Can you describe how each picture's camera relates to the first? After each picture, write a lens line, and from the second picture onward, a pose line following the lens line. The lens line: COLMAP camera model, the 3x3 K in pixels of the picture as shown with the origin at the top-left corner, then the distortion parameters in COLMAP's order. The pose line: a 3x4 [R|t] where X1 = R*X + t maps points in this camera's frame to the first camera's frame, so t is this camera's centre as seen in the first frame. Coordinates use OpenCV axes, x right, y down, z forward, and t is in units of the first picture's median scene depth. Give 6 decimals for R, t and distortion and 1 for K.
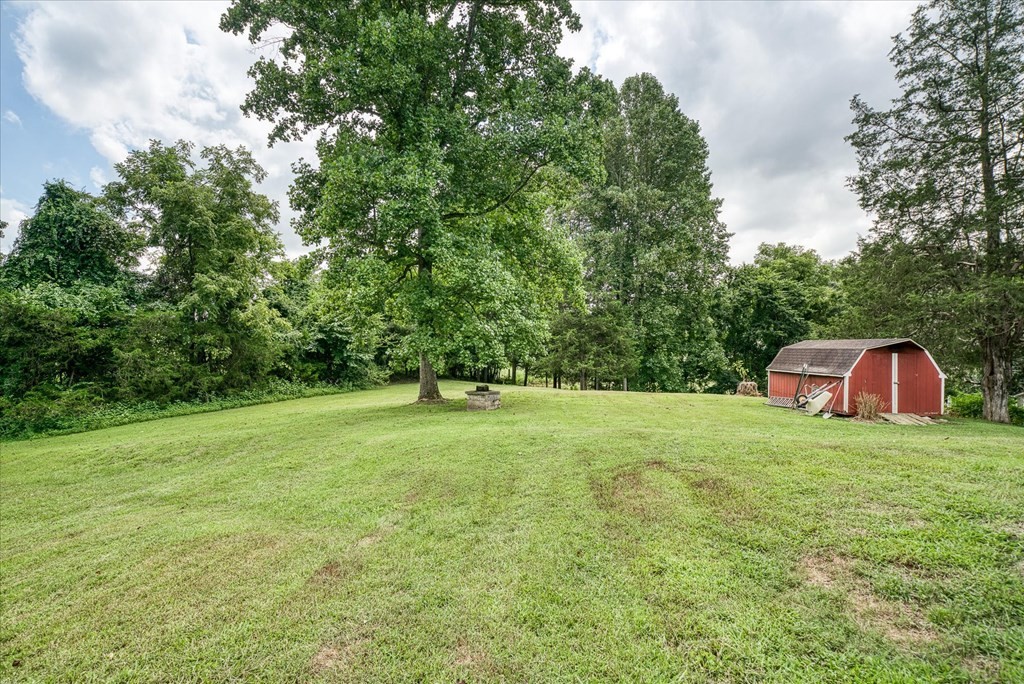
lens RADIAL K [[512.5, 0, 492.9], [0, 512.5, 343.3], [0, 0, 1]] dist [0.017132, 0.000010]
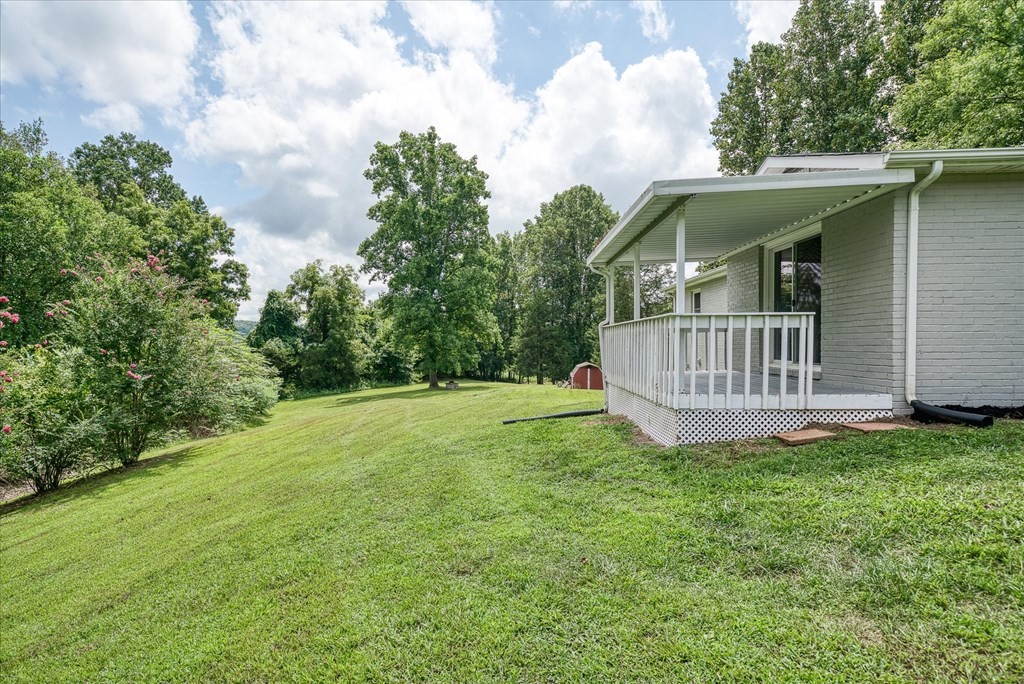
lens RADIAL K [[512.5, 0, 492.9], [0, 512.5, 343.3], [0, 0, 1]] dist [0.017132, 0.000010]
pose [[0.996167, -0.004523, -0.087358, 0.268388], [0.004564, 0.999990, 0.000261, -0.071122], [0.087356, -0.000659, 0.996177, -1.011143]]
